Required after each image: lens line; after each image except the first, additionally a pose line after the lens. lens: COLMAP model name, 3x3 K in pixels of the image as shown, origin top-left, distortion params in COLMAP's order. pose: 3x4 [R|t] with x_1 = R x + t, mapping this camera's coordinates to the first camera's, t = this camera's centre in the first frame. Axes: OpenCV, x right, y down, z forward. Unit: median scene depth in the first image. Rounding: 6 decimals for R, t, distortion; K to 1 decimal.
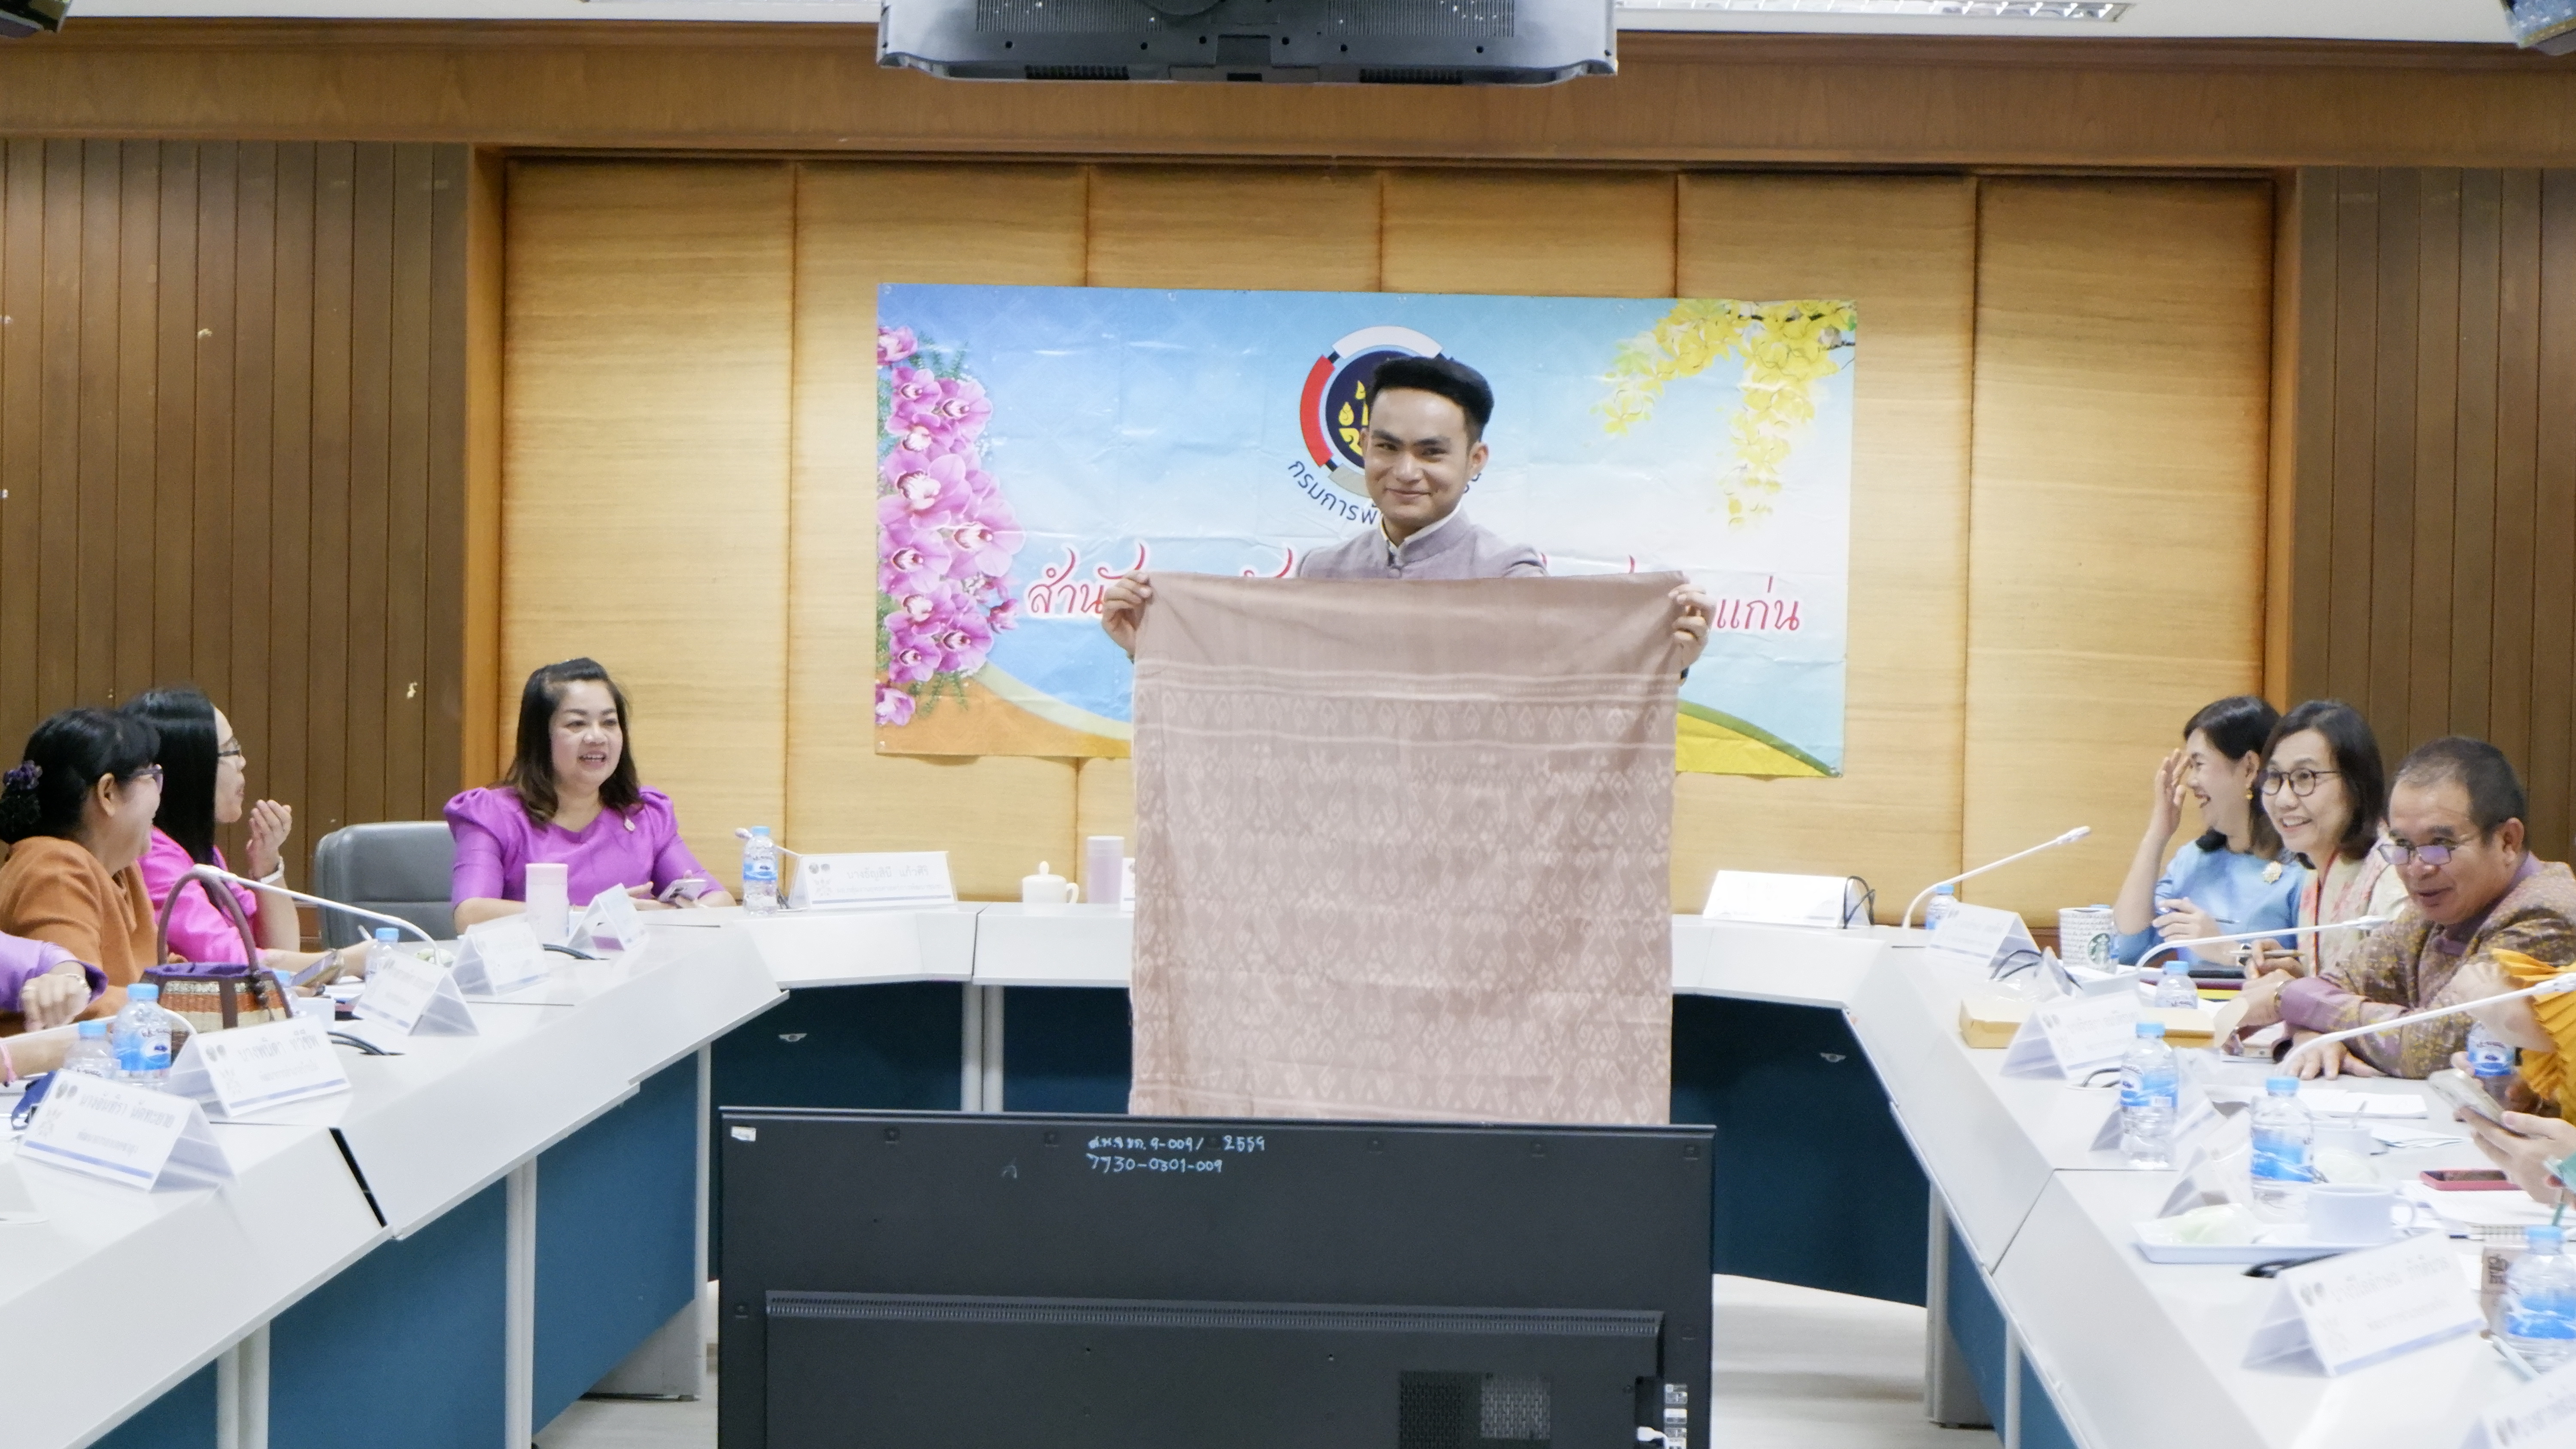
lens RADIAL K [[4766.4, 0, 1364.1], [0, 4766.4, 821.3], [0, 0, 1]] dist [-0.112700, 0.000000]
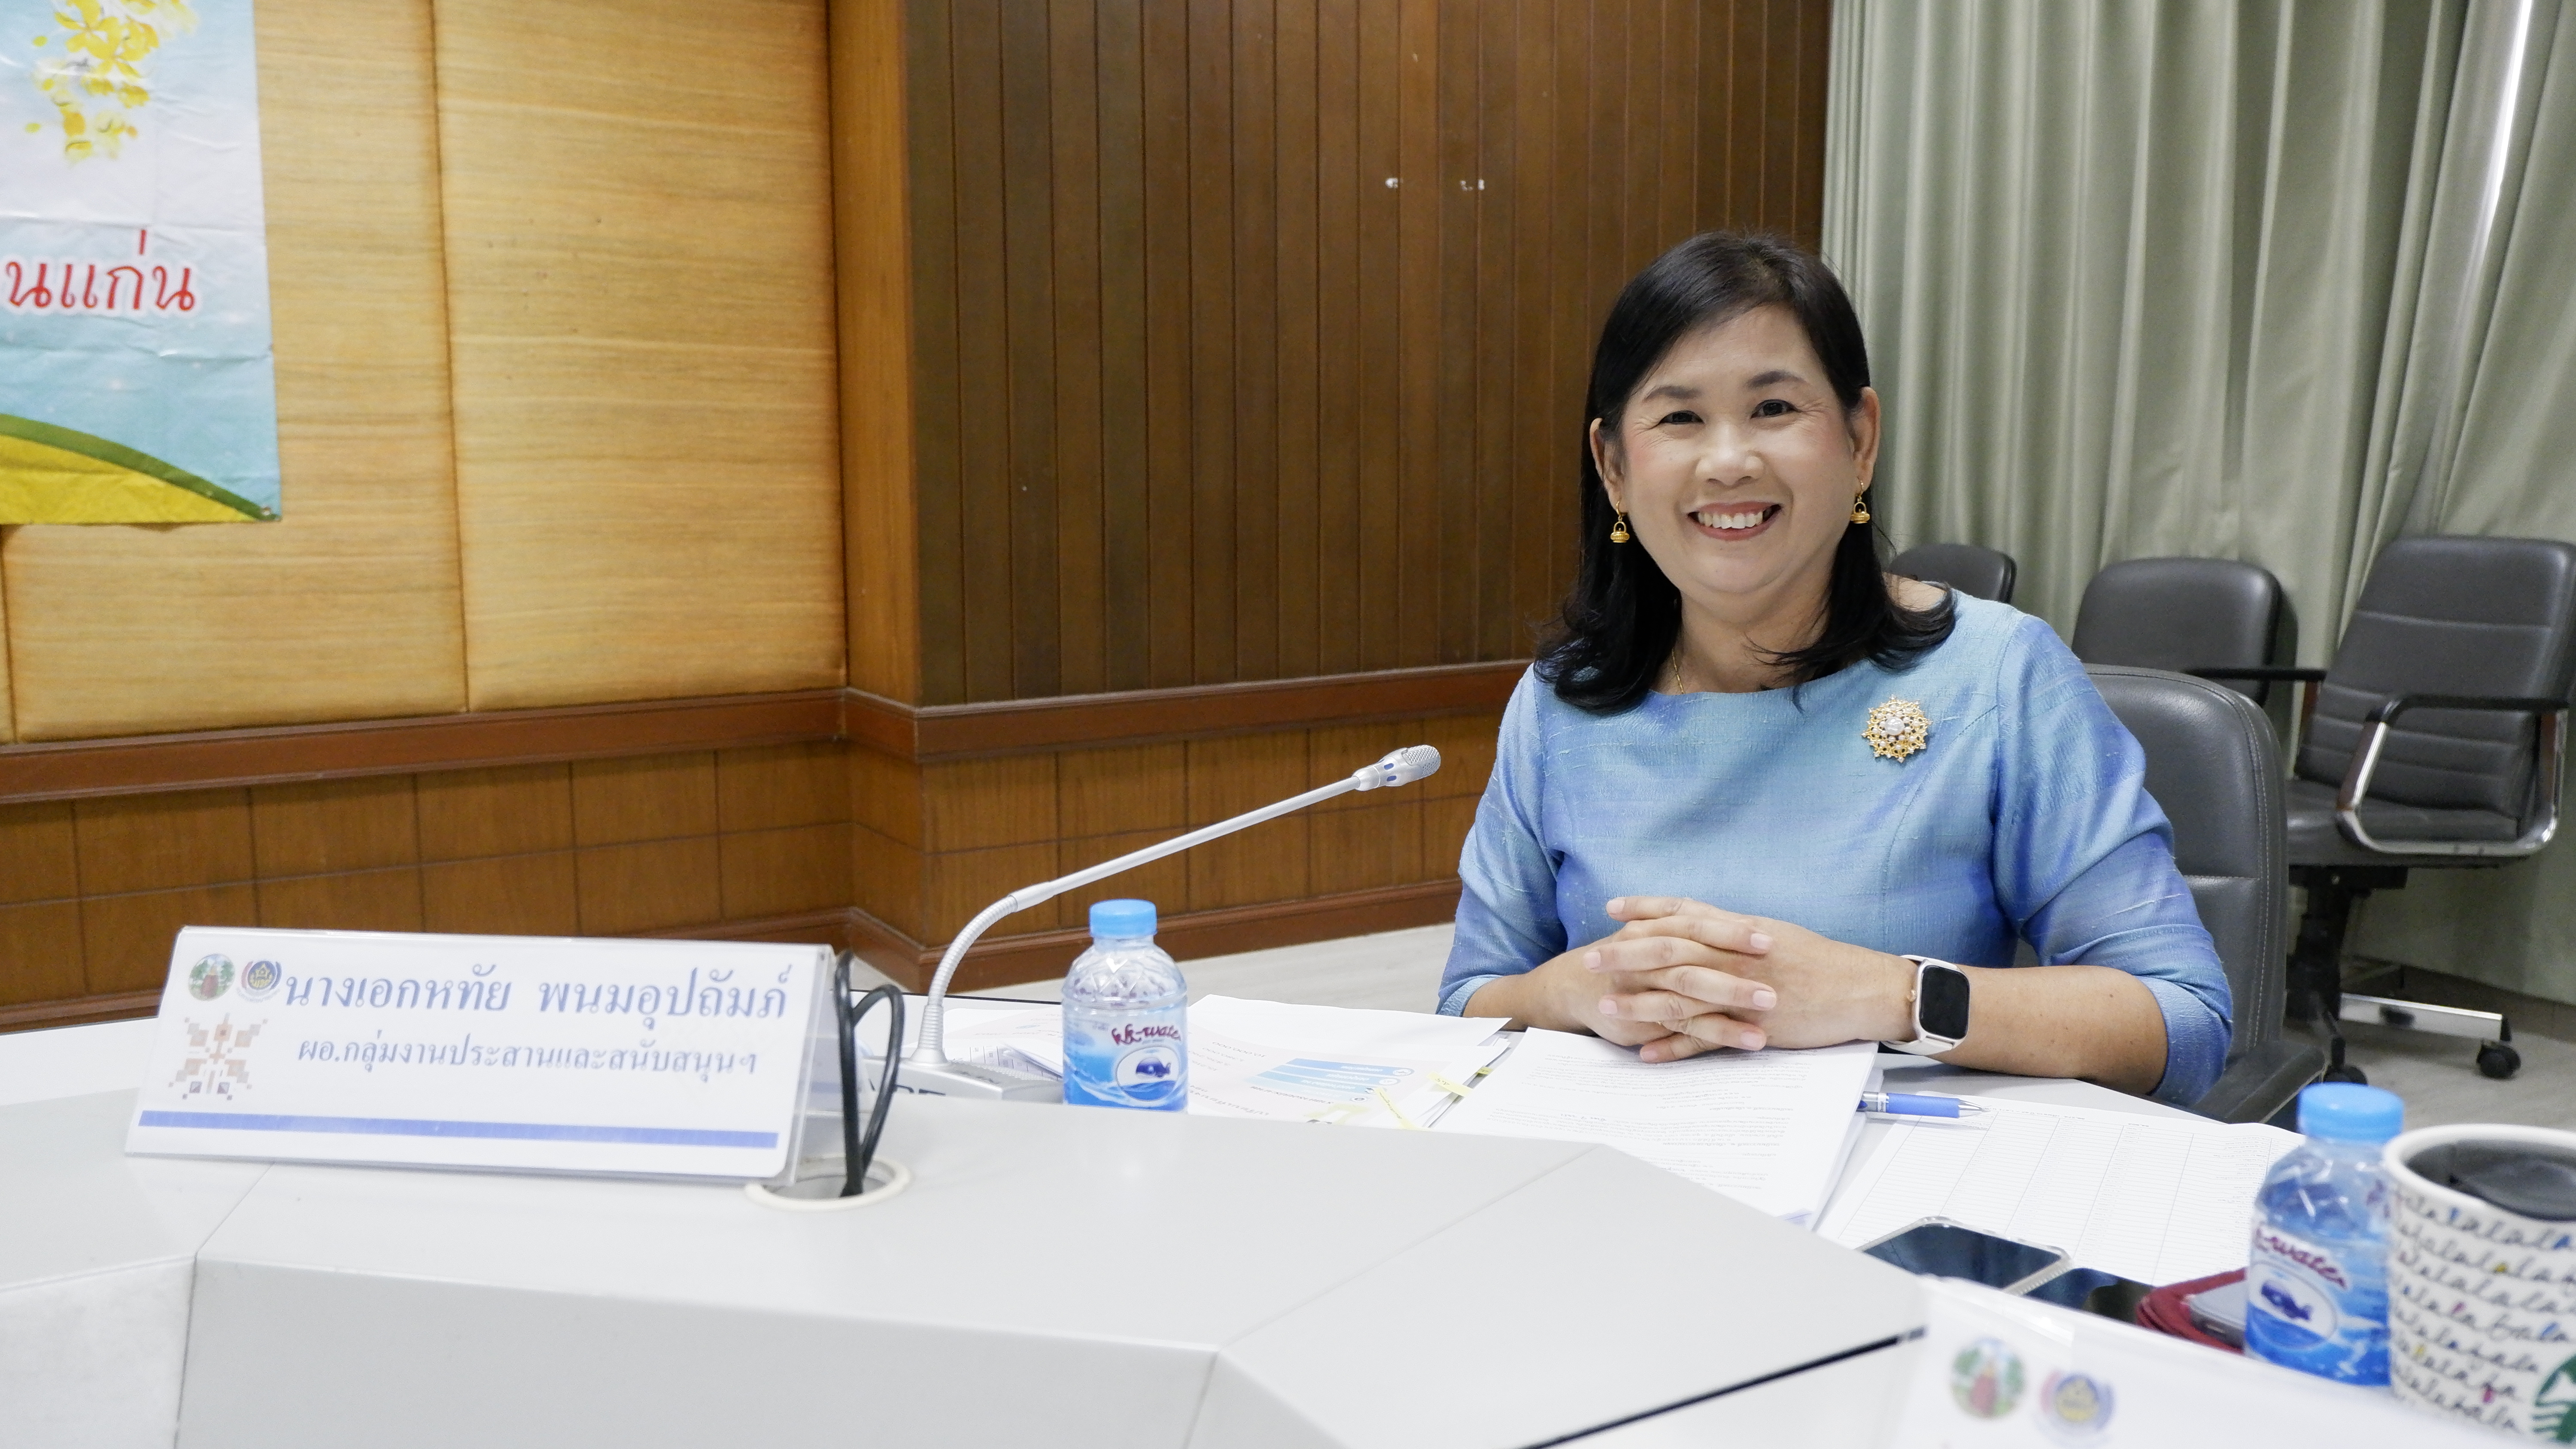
lens RADIAL K [[2228.2, 0, 1262.0], [0, 2228.2, 715.0], [0, 0, 1]] dist [0.008410, -0.017071]
pose [[0.841895, -0.094500, 0.531303, 0.044115], [0.047234, 0.993673, 0.101893, -0.007438], [-0.537571, -0.060687, 0.841032, 0.641390]]
